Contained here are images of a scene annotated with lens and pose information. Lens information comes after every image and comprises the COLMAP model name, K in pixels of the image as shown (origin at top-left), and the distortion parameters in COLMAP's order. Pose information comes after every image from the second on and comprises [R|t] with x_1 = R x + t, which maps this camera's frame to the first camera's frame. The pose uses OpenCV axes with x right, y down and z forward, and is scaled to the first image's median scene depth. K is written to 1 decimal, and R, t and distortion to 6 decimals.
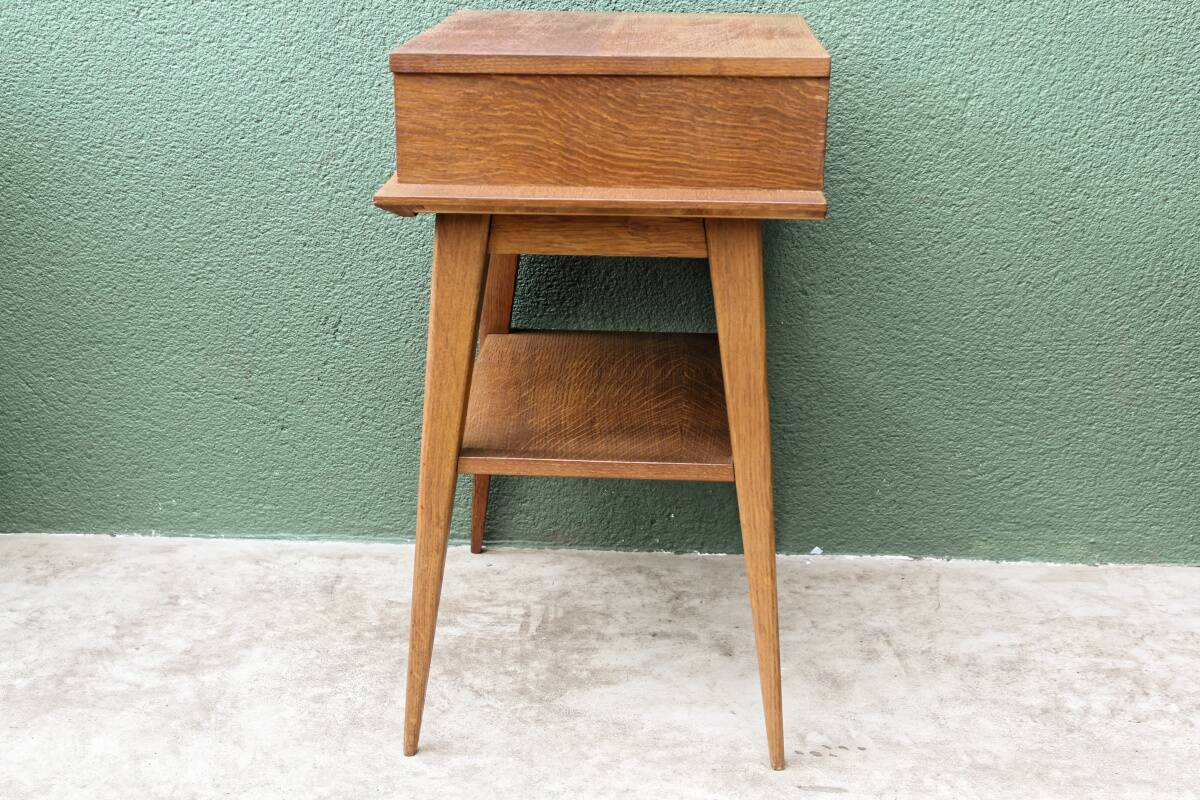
lens RADIAL K [[1521.0, 0, 595.2], [0, 1521.0, 418.8], [0, 0, 1]] dist [0.011176, 0.000000]
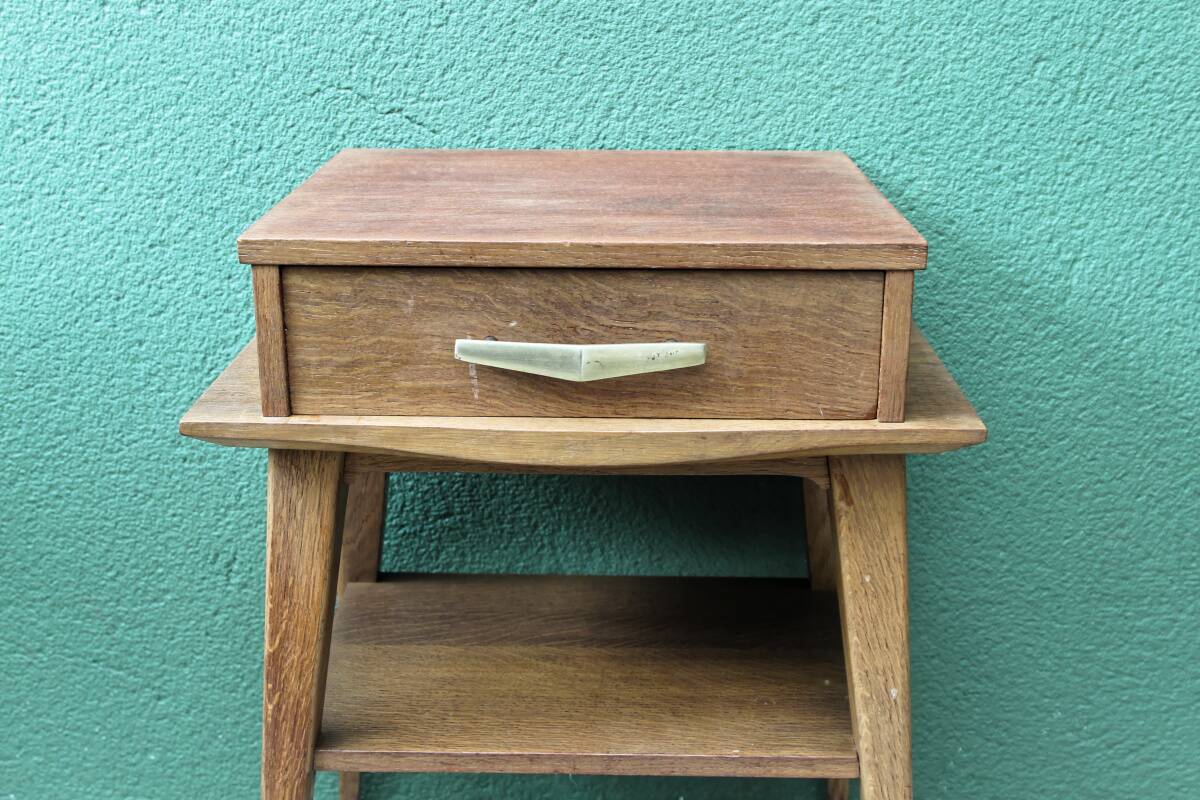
lens RADIAL K [[1521.0, 0, 592.6], [0, 1521.0, 423.7], [0, 0, 1]] dist [0.011176, 0.000000]
pose [[0.998371, -0.018279, 0.054047, -0.033248], [0.020537, 0.998926, -0.041526, -0.099430], [-0.053230, 0.042568, 0.997675, 0.255251]]
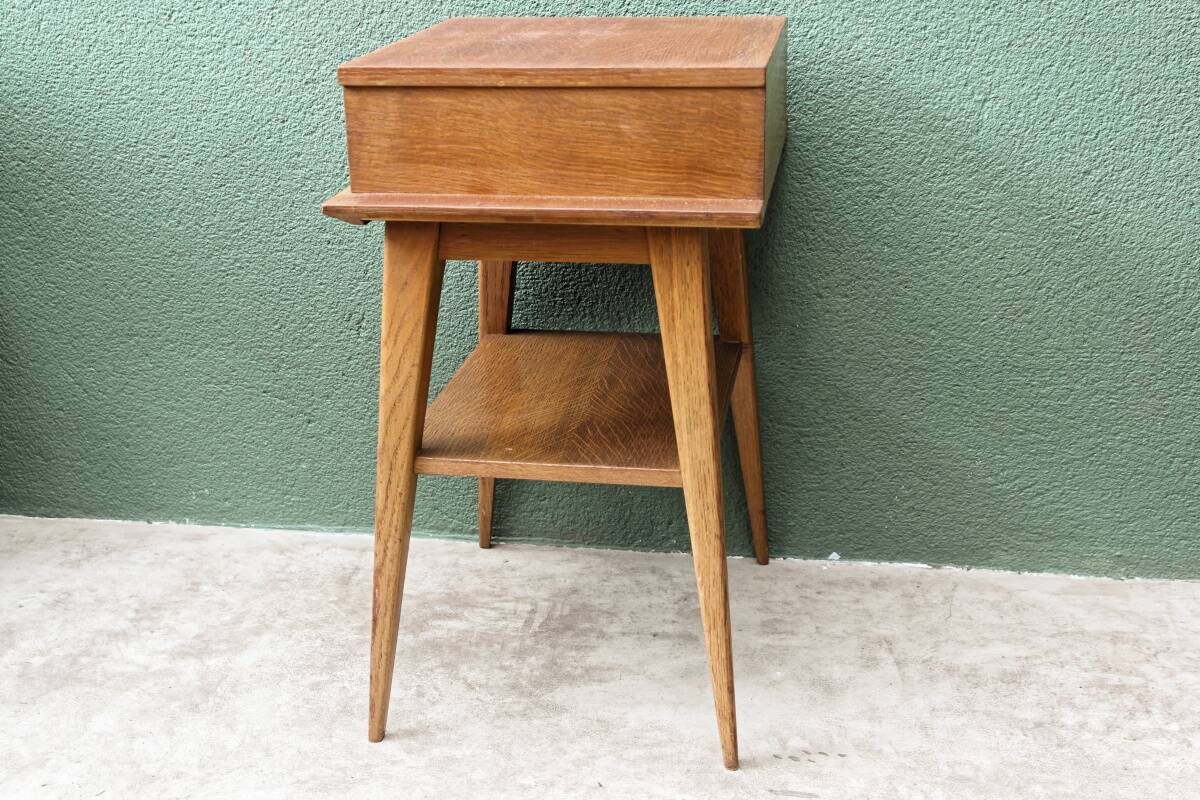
lens RADIAL K [[1521.0, 0, 598.4], [0, 1521.0, 421.2], [0, 0, 1]] dist [0.011176, 0.000000]
pose [[0.995832, 0.020129, -0.088957, 0.084725], [-0.020178, 0.999796, 0.000342, 0.001600], [0.088946, 0.001454, 0.996035, -0.001745]]
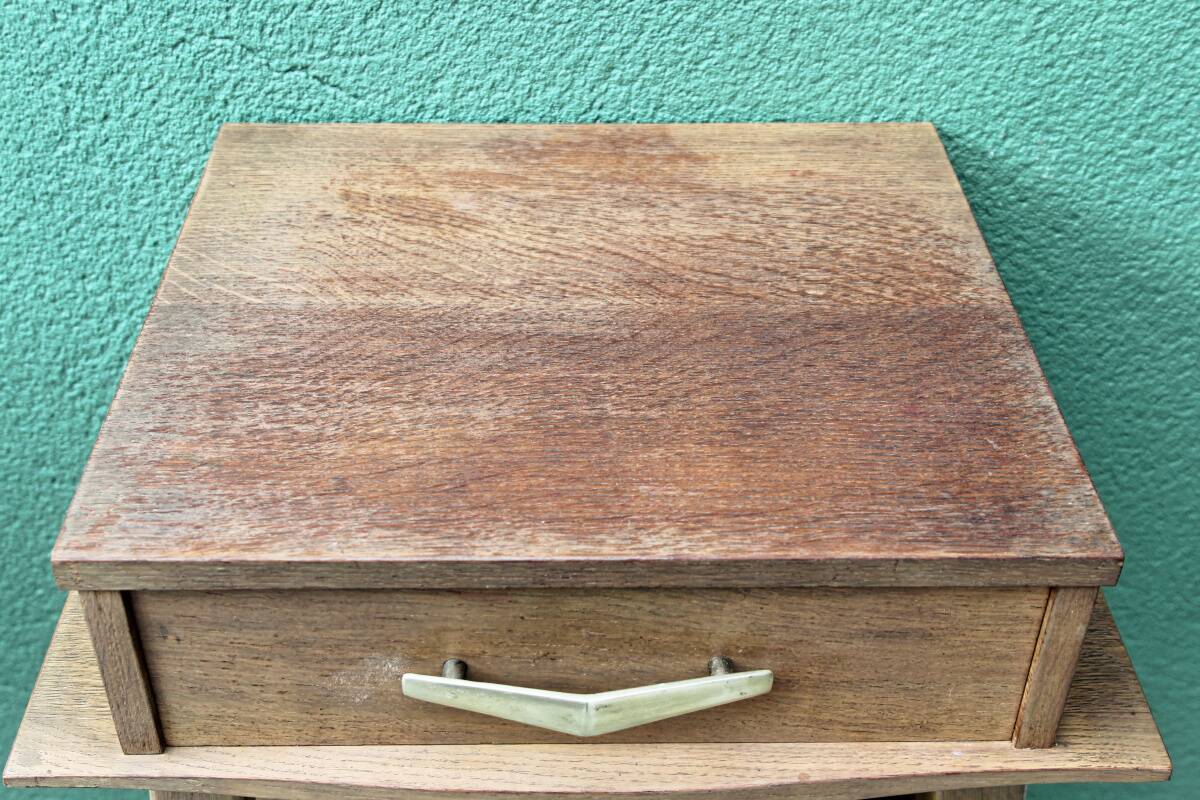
lens RADIAL K [[1521.0, 0, 592.6], [0, 1521.0, 438.0], [0, 0, 1]] dist [0.011176, 0.000000]
pose [[0.996492, -0.038285, 0.074419, -0.030703], [0.012968, 0.949125, 0.314633, -0.315581], [-0.082679, -0.312565, 0.946292, 0.453099]]
